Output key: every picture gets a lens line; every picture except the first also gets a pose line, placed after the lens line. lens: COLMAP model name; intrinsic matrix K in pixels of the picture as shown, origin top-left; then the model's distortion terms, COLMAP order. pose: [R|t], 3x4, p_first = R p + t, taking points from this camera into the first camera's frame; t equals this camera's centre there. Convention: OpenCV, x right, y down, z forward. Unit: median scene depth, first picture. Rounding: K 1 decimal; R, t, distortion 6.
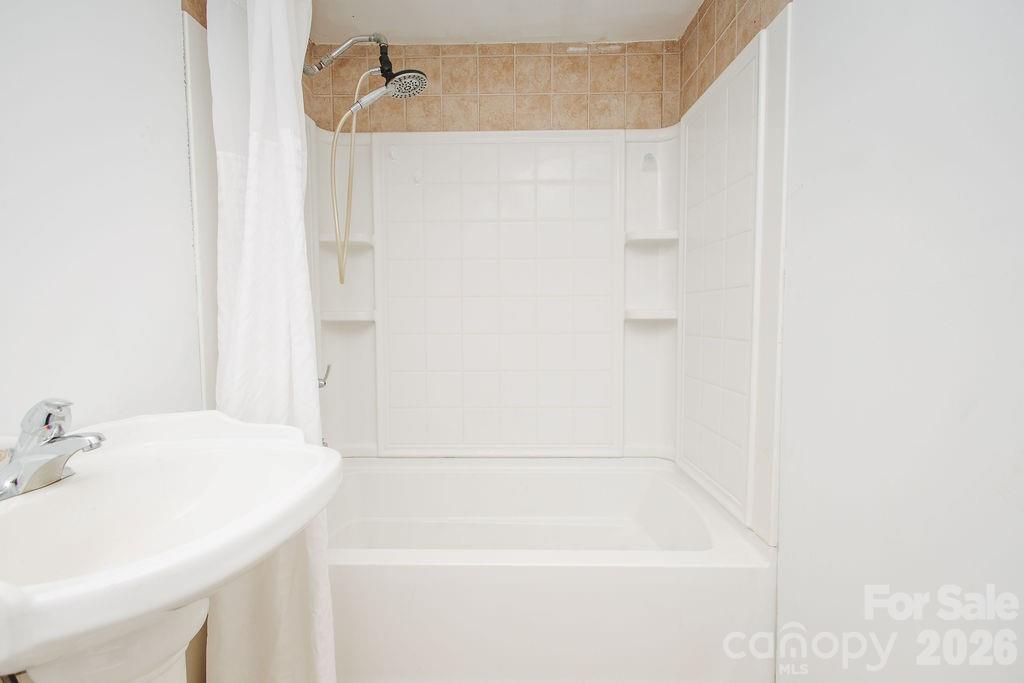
lens RADIAL K [[478.0, 0, 510.2], [0, 478.0, 340.1], [0, 0, 1]] dist [0.011641, 0.000035]
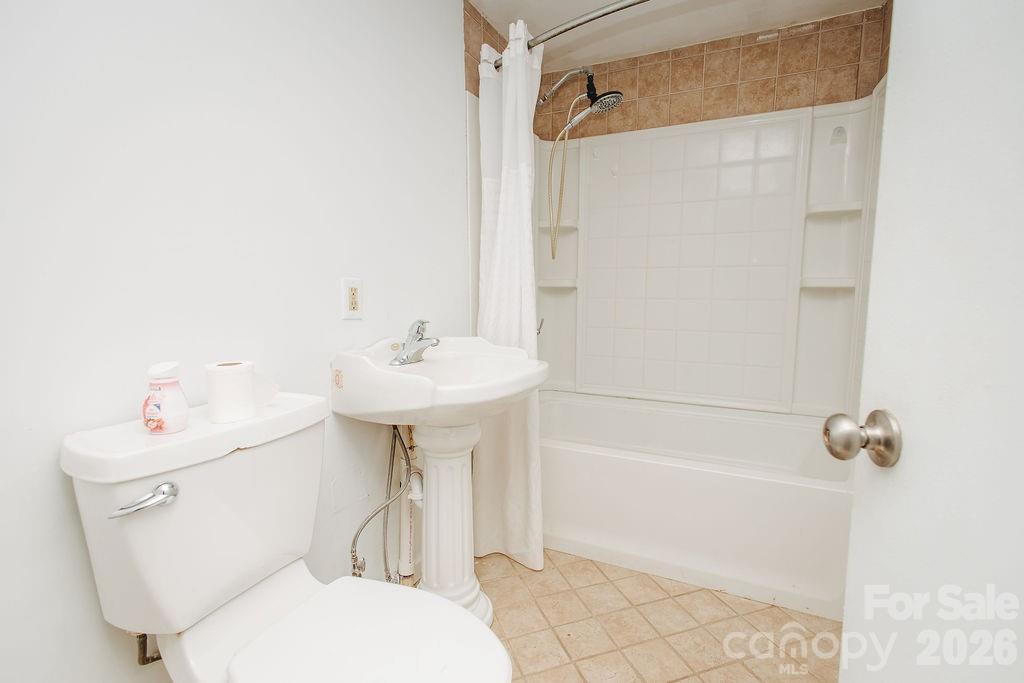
lens RADIAL K [[478.0, 0, 510.2], [0, 478.0, 340.1], [0, 0, 1]] dist [0.011641, 0.000035]
pose [[0.910029, 0.052909, -0.411154, 0.094909], [-0.027835, 0.997382, 0.066738, 0.021277], [0.413609, -0.049289, 0.909120, -0.262155]]
